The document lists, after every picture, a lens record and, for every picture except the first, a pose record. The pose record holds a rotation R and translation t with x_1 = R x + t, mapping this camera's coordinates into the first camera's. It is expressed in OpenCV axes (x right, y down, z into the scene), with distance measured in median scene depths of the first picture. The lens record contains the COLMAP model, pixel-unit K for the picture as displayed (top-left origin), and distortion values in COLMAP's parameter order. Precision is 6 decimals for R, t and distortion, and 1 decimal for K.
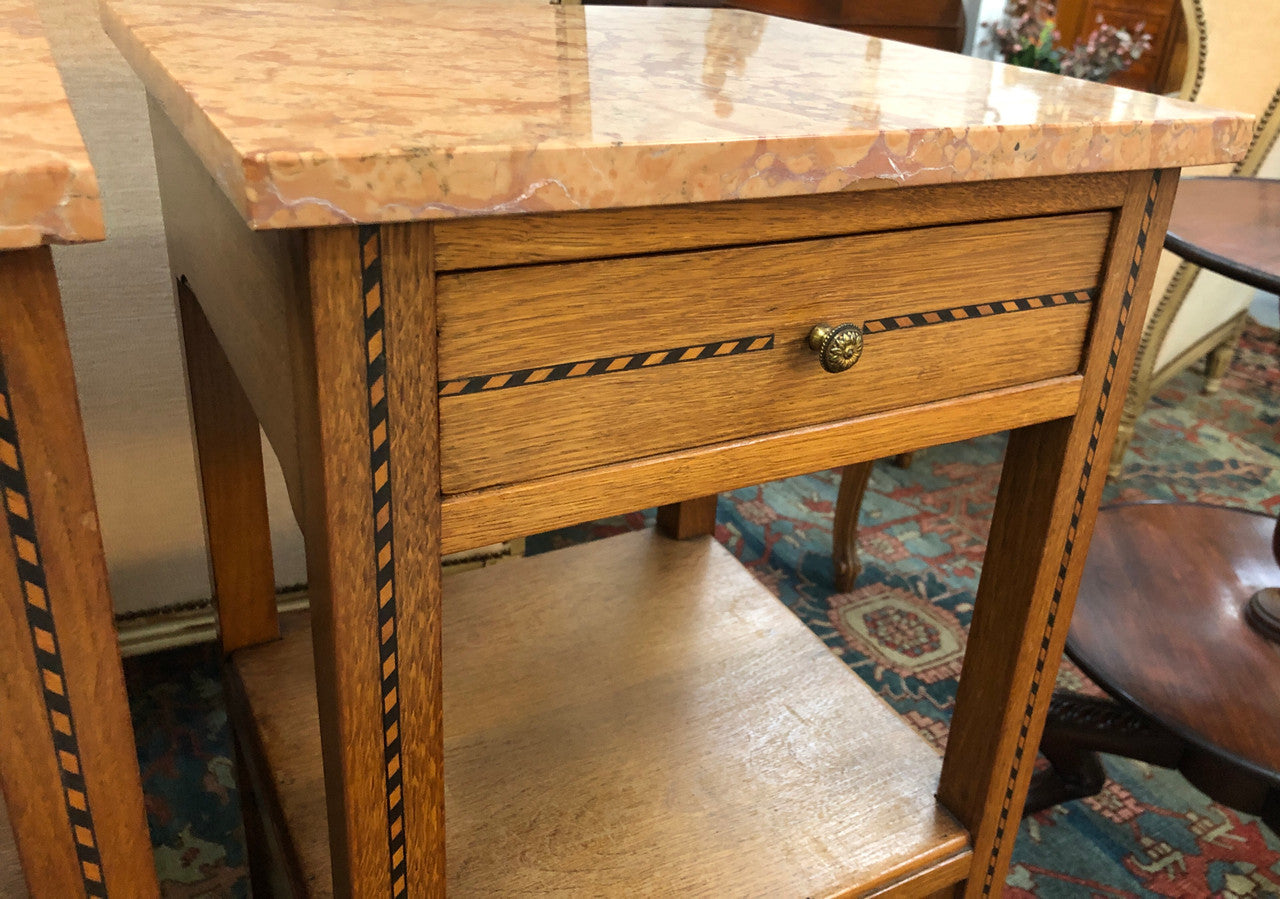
lens RADIAL K [[1107.5, 0, 678.5], [0, 1107.5, 407.7], [0, 0, 1]] dist [0.006880, 0.010383]
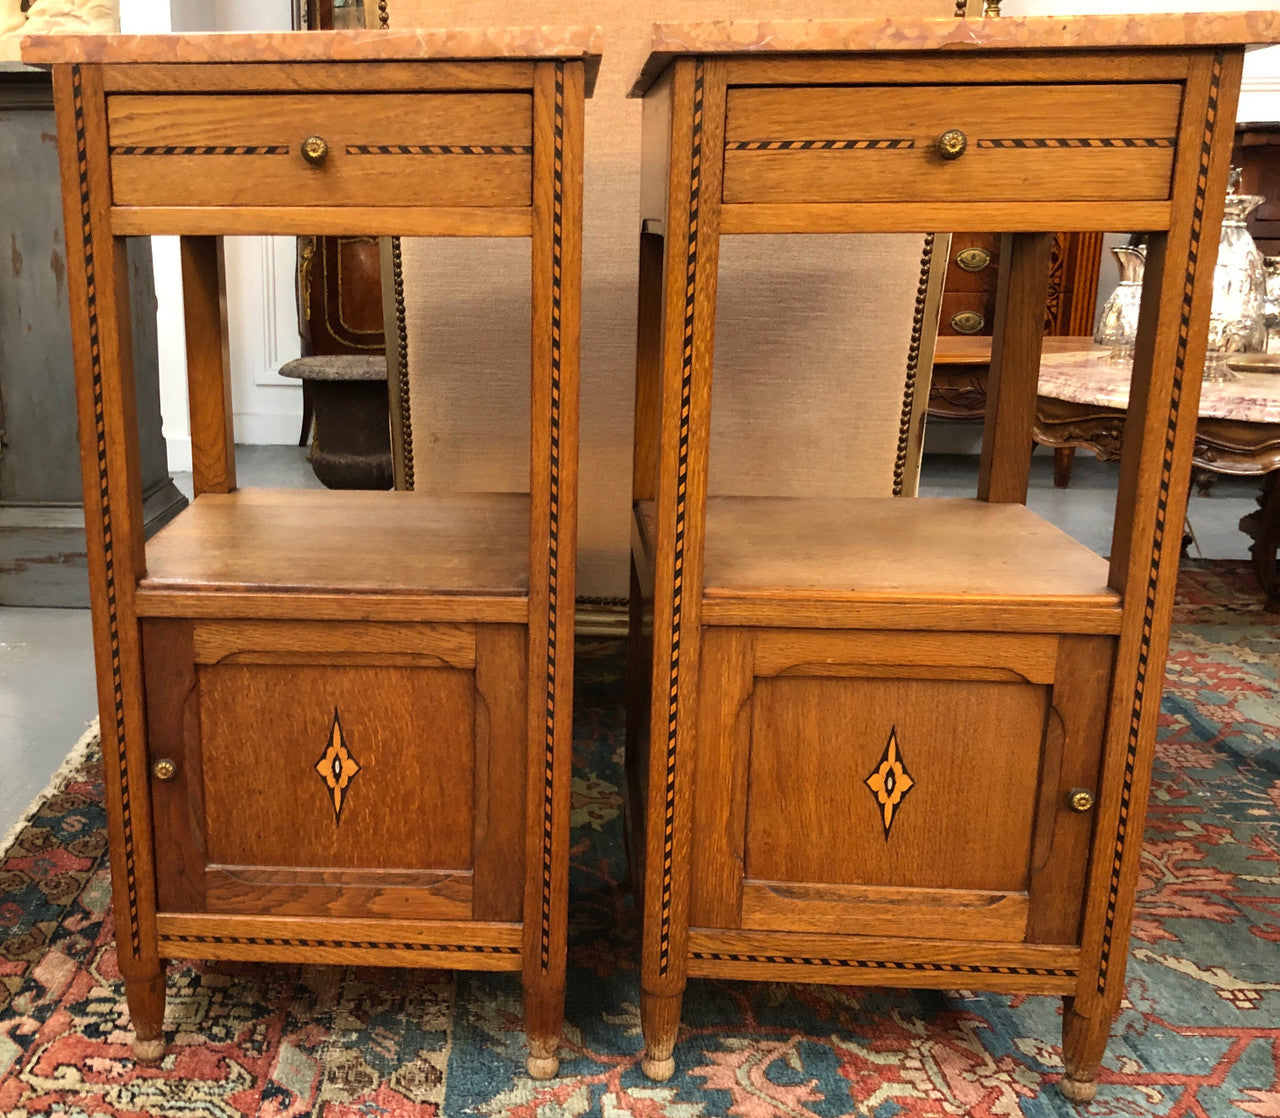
lens RADIAL K [[1365.6, 0, 445.3], [0, 1365.6, 564.3], [0, 0, 1]] dist [0.013134, 0.000000]
pose [[0.821755, 0.072306, -0.565234, 0.778166], [-0.177898, 0.974893, -0.133923, 1.058432], [0.541360, 0.210606, 0.813987, -1.133850]]
